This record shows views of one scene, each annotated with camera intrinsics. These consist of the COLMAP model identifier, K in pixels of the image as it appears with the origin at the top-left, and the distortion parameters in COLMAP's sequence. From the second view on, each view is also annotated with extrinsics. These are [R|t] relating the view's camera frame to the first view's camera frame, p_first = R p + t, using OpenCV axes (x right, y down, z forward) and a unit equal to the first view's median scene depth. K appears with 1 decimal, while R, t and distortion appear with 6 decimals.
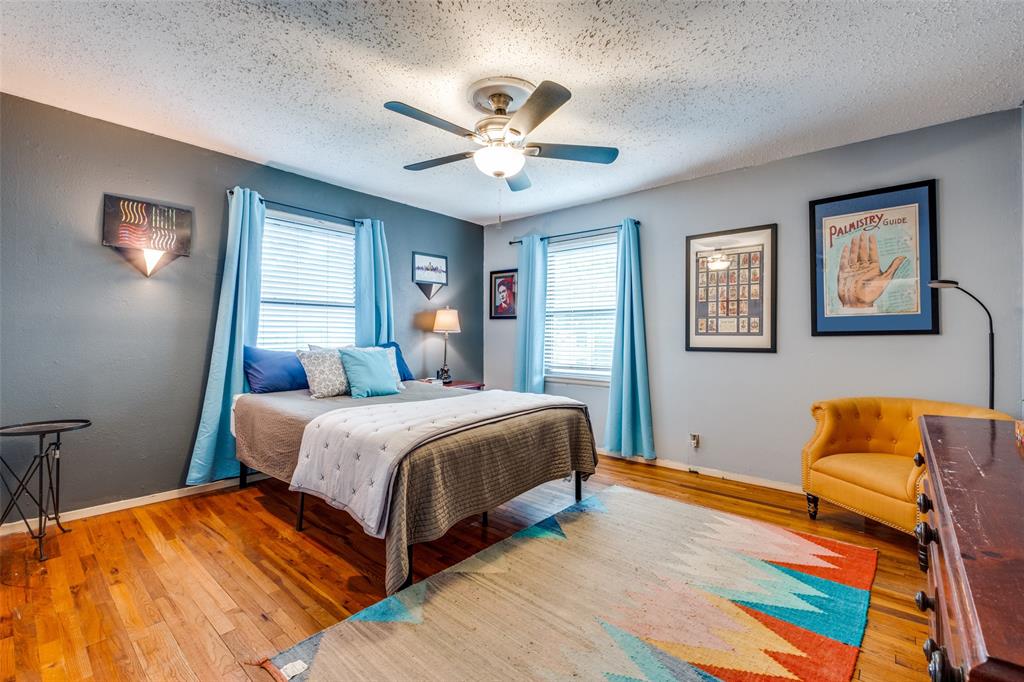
lens RADIAL K [[447.3, 0, 513.5], [0, 447.3, 336.8], [0, 0, 1]] dist [-0.005316, -0.000489]
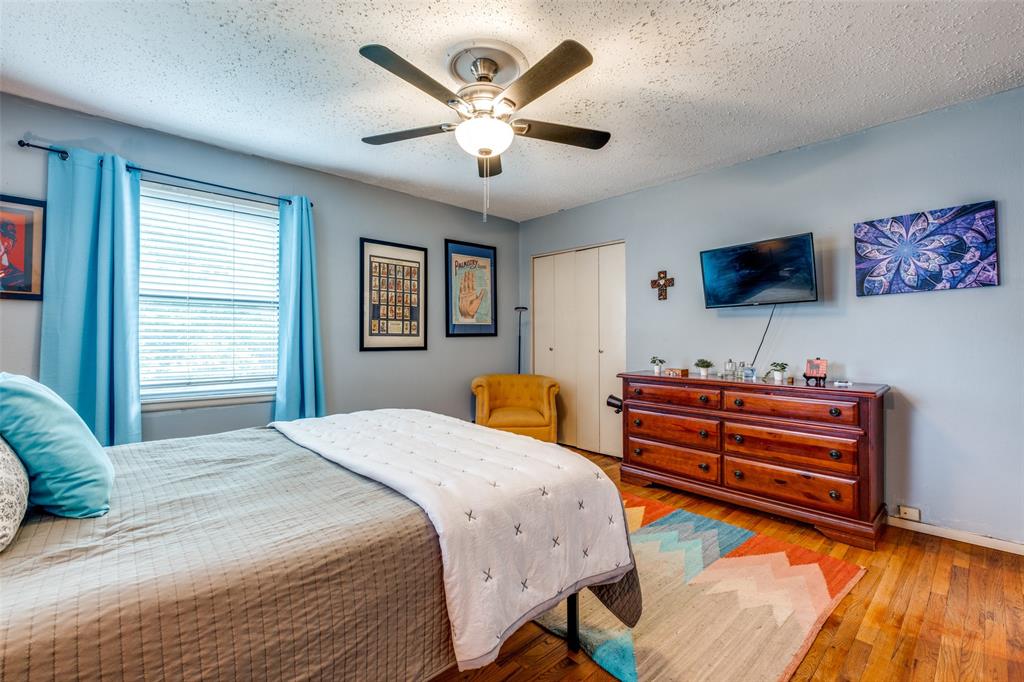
lens RADIAL K [[447.3, 0, 514.6], [0, 447.3, 336.8], [0, 0, 1]] dist [-0.005316, -0.000489]
pose [[0.092578, 0.003717, 0.995699, -0.625107], [-0.001774, 0.999992, -0.003568, 0.001857], [-0.995704, -0.001436, 0.092584, 0.606151]]
